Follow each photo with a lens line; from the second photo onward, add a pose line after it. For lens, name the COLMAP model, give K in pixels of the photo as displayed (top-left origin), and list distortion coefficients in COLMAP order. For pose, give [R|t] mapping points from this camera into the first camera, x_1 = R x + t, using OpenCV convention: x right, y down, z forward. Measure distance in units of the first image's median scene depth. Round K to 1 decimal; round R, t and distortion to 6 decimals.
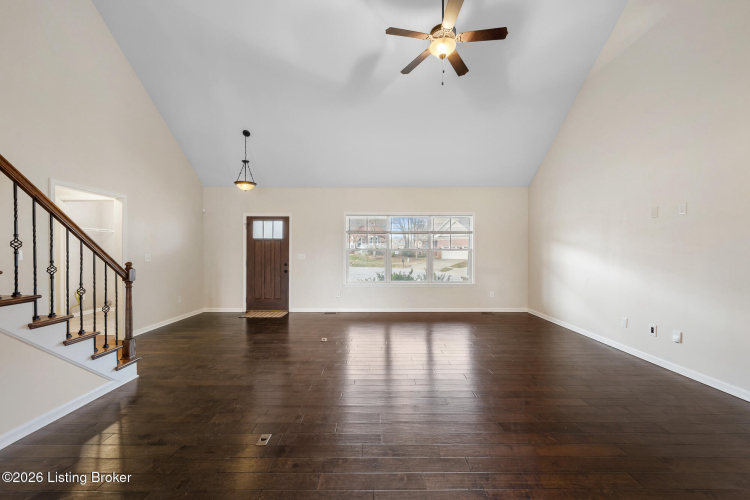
lens RADIAL K [[303.0, 0, 375.0], [0, 303.0, 250.0], [0, 0, 1]] dist [-0.000236, 0.000035]
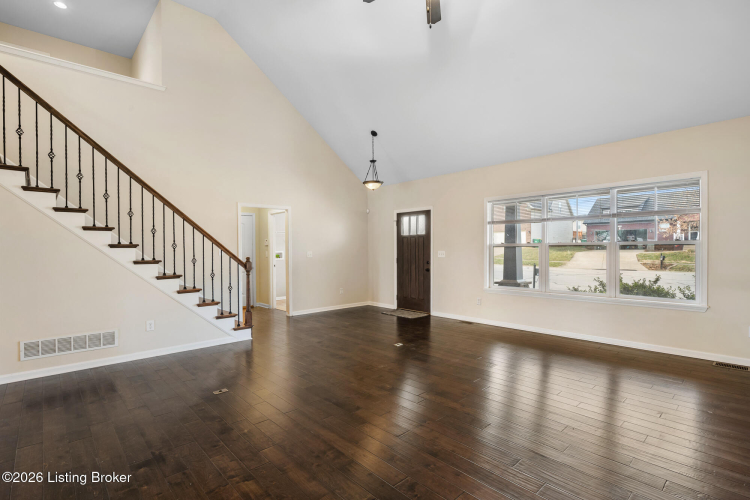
lens RADIAL K [[368.4, 0, 375.0], [0, 368.4, 250.0], [0, 0, 1]] dist [0.000559, 0.000059]
pose [[0.671076, -0.003069, -0.741382, 0.421118], [0.010372, 0.999932, 0.005249, 0.002340], [0.741316, -0.011212, 0.671062, 0.139525]]
